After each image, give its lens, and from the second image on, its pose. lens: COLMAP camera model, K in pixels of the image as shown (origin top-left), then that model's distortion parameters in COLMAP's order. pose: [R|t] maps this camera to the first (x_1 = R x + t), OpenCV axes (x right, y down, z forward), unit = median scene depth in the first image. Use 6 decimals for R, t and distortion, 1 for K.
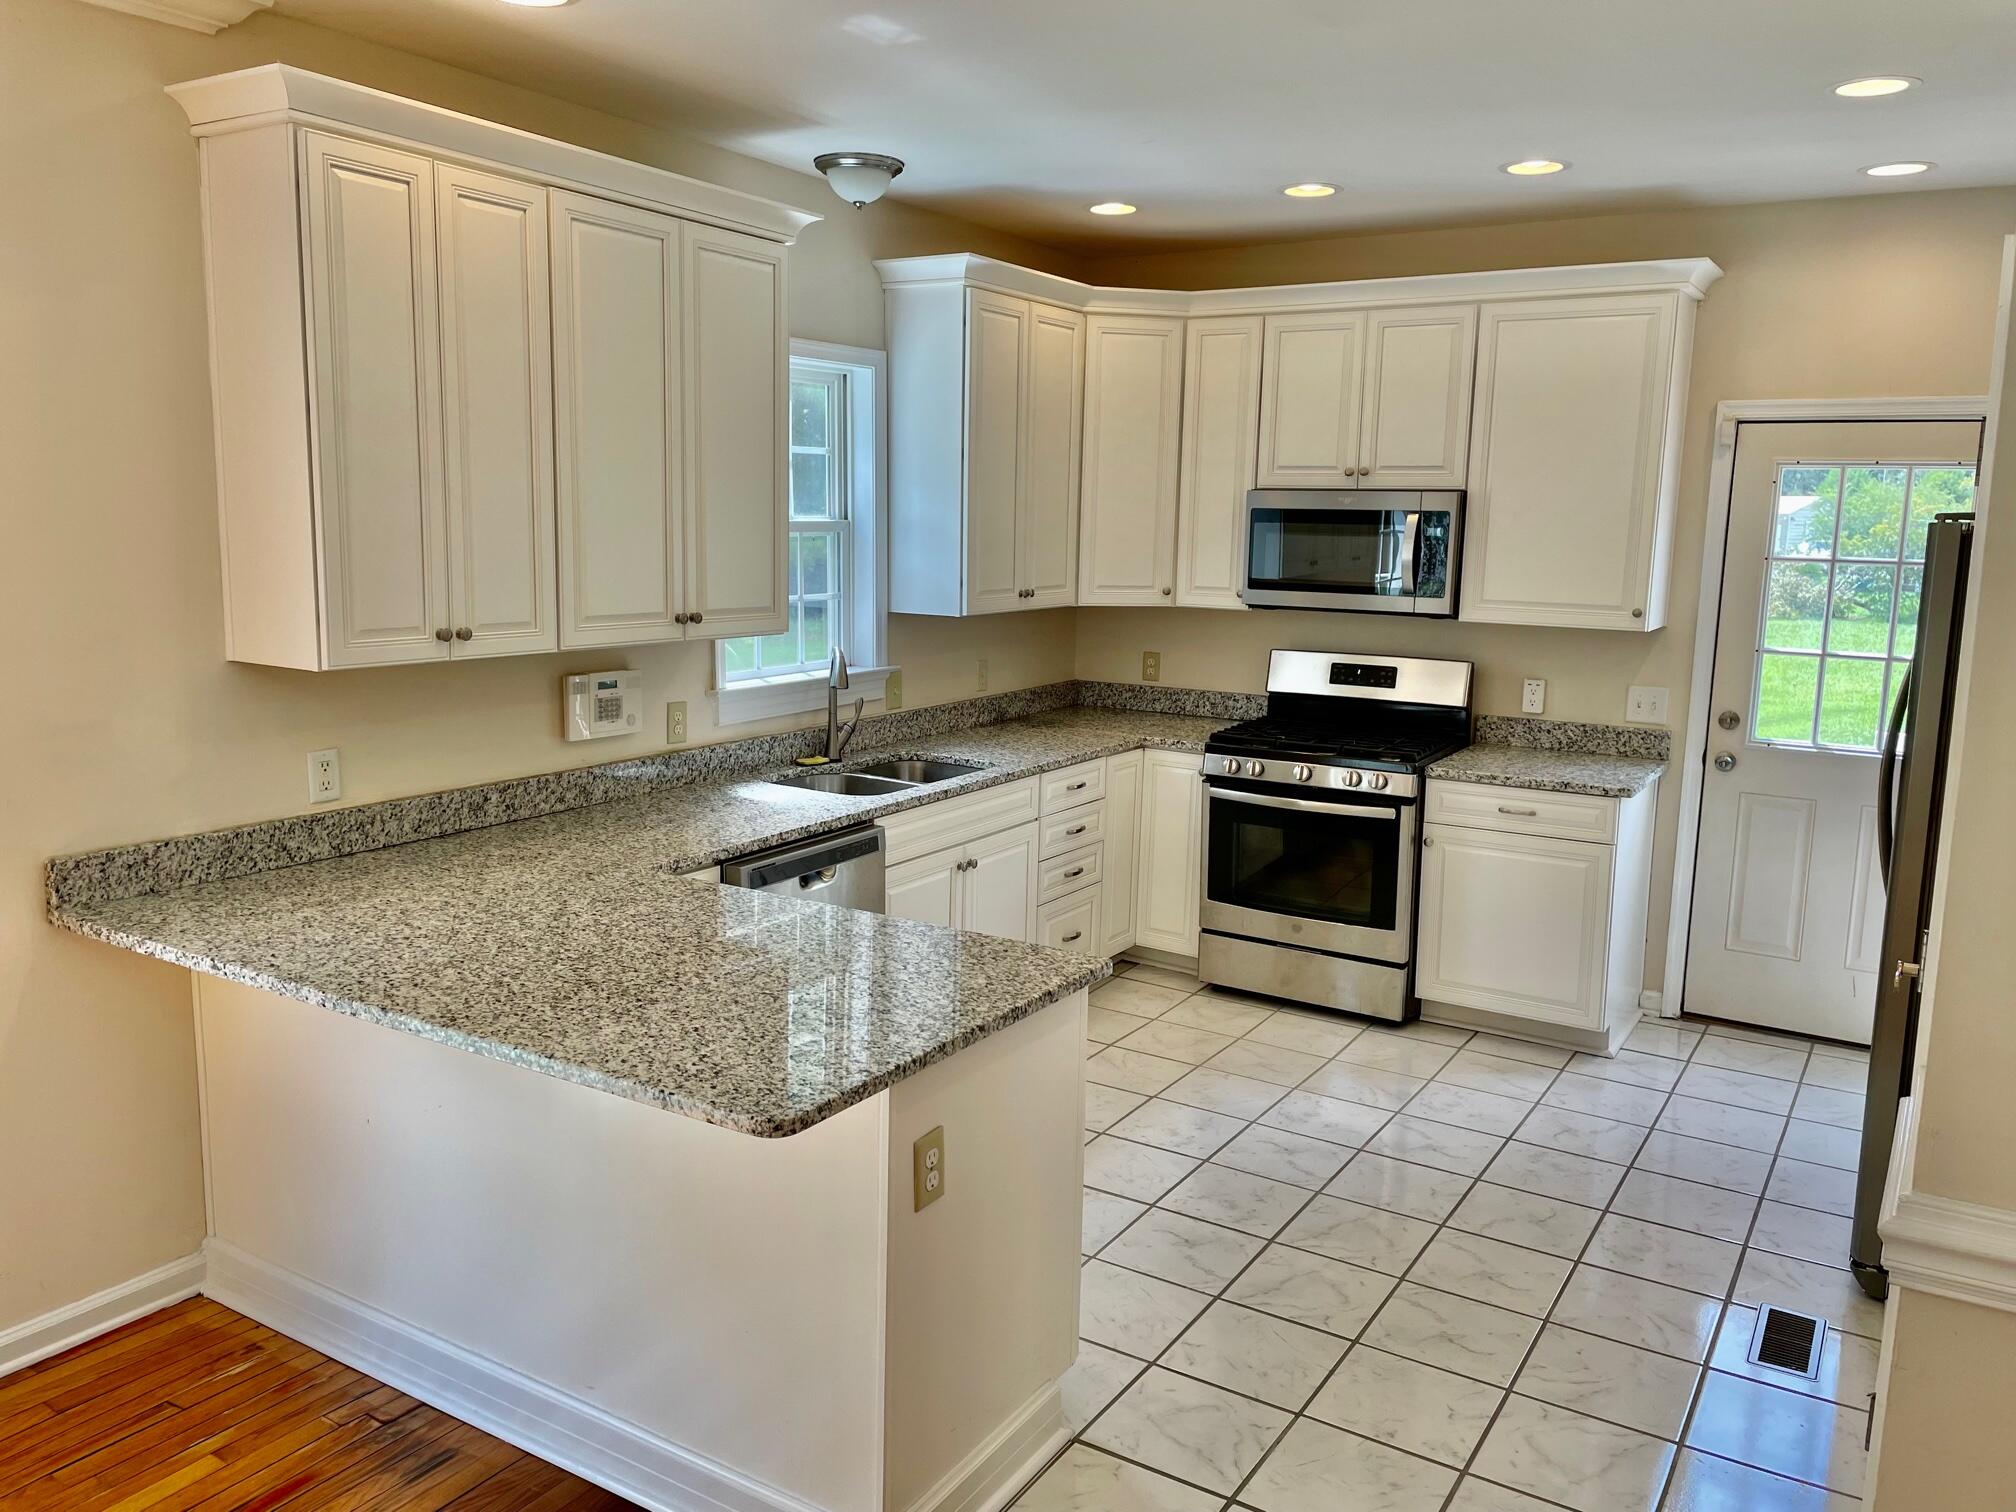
lens RADIAL K [[1513.0, 0, 1002.0], [0, 1513.0, 739.0], [0, 0, 1]] dist [0.098635, -0.123875]
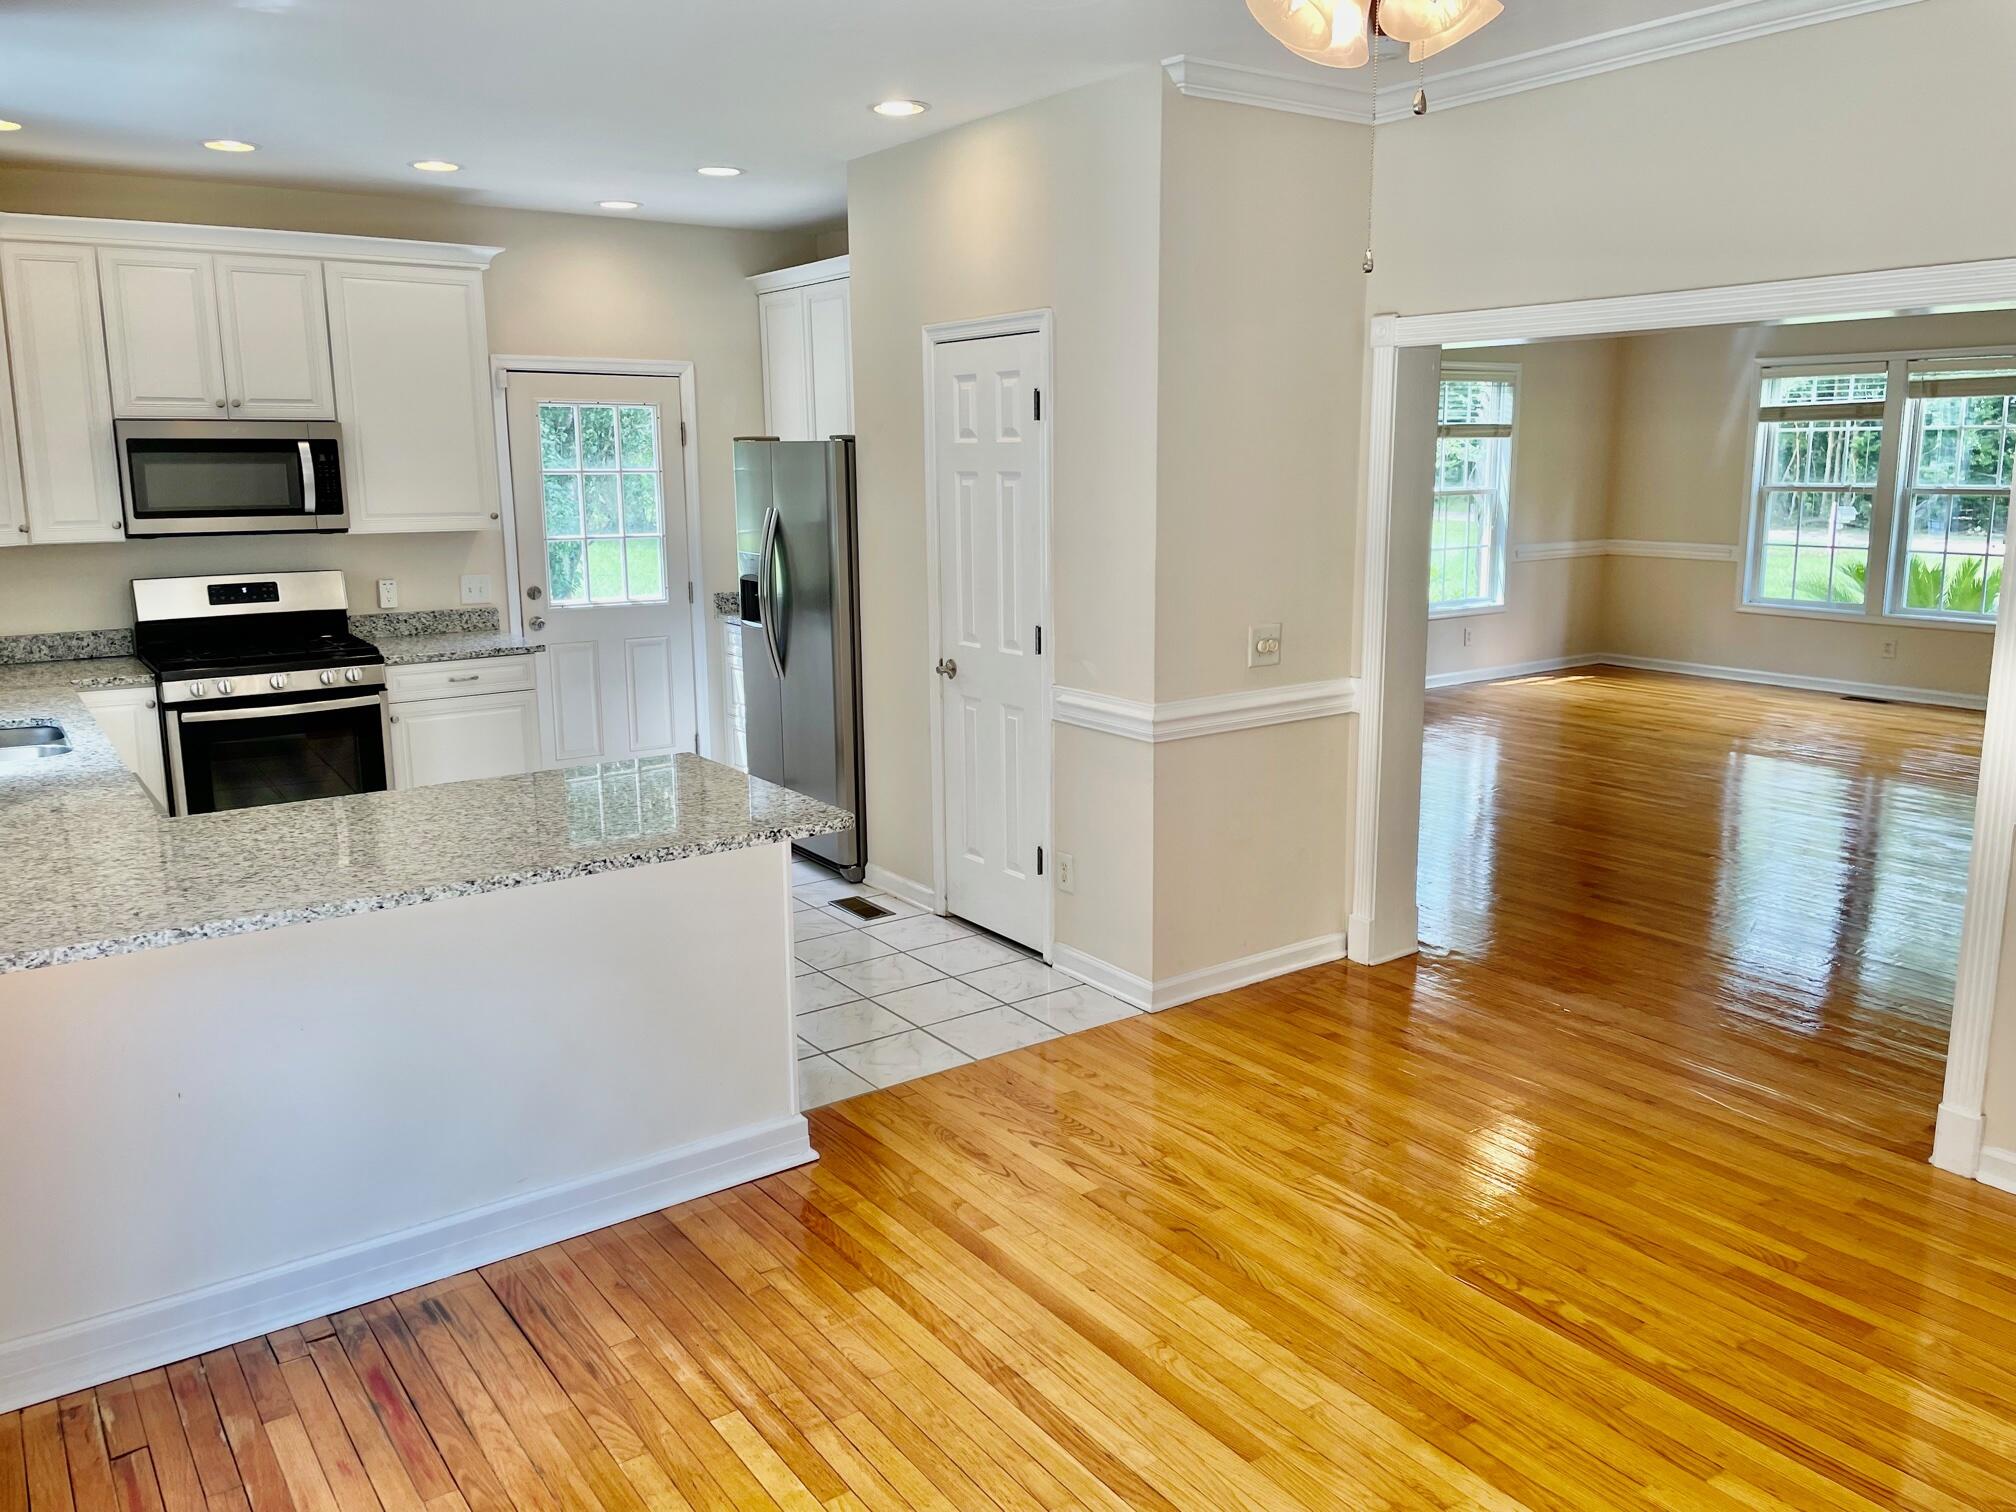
lens RADIAL K [[1513.0, 0, 1002.0], [0, 1513.0, 739.0], [0, 0, 1]] dist [0.098635, -0.123875]
pose [[0.394289, -0.192785, 0.898538, -0.649105], [0.154991, 0.977693, 0.141756, -0.014316], [-0.905822, 0.083372, 0.415374, 0.080782]]
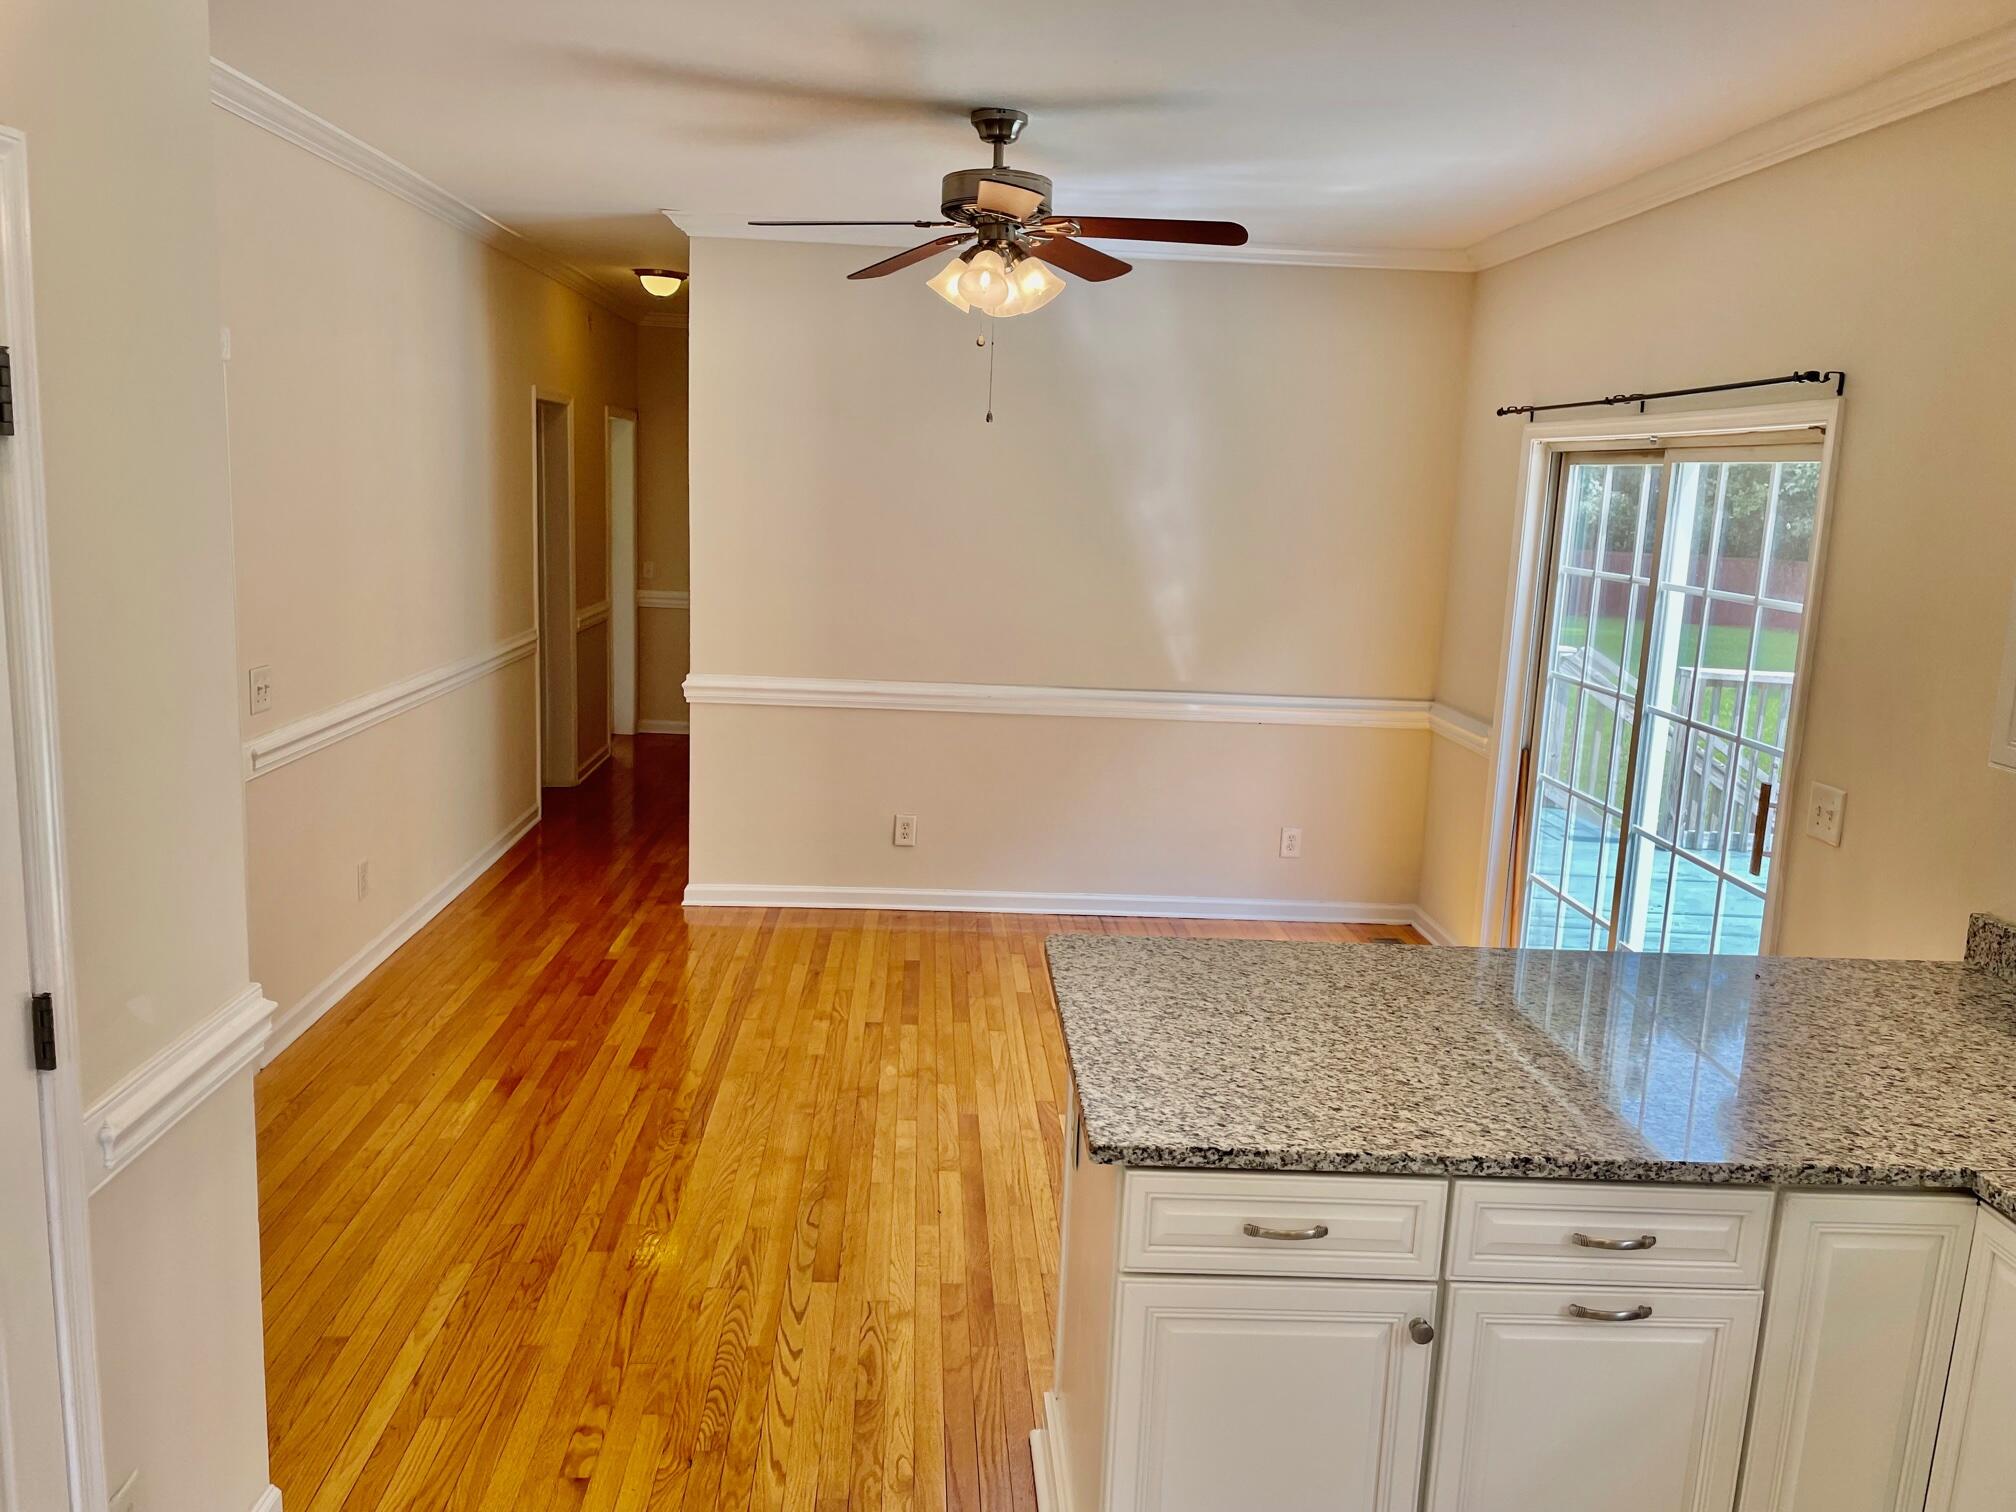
lens RADIAL K [[1513.0, 0, 1002.0], [0, 1513.0, 739.0], [0, 0, 1]] dist [0.098635, -0.123875]
pose [[-0.817970, 0.048167, -0.573240, 0.306066], [-0.141396, 0.949084, 0.281509, -0.141355], [0.557613, 0.311319, -0.769512, 0.873012]]
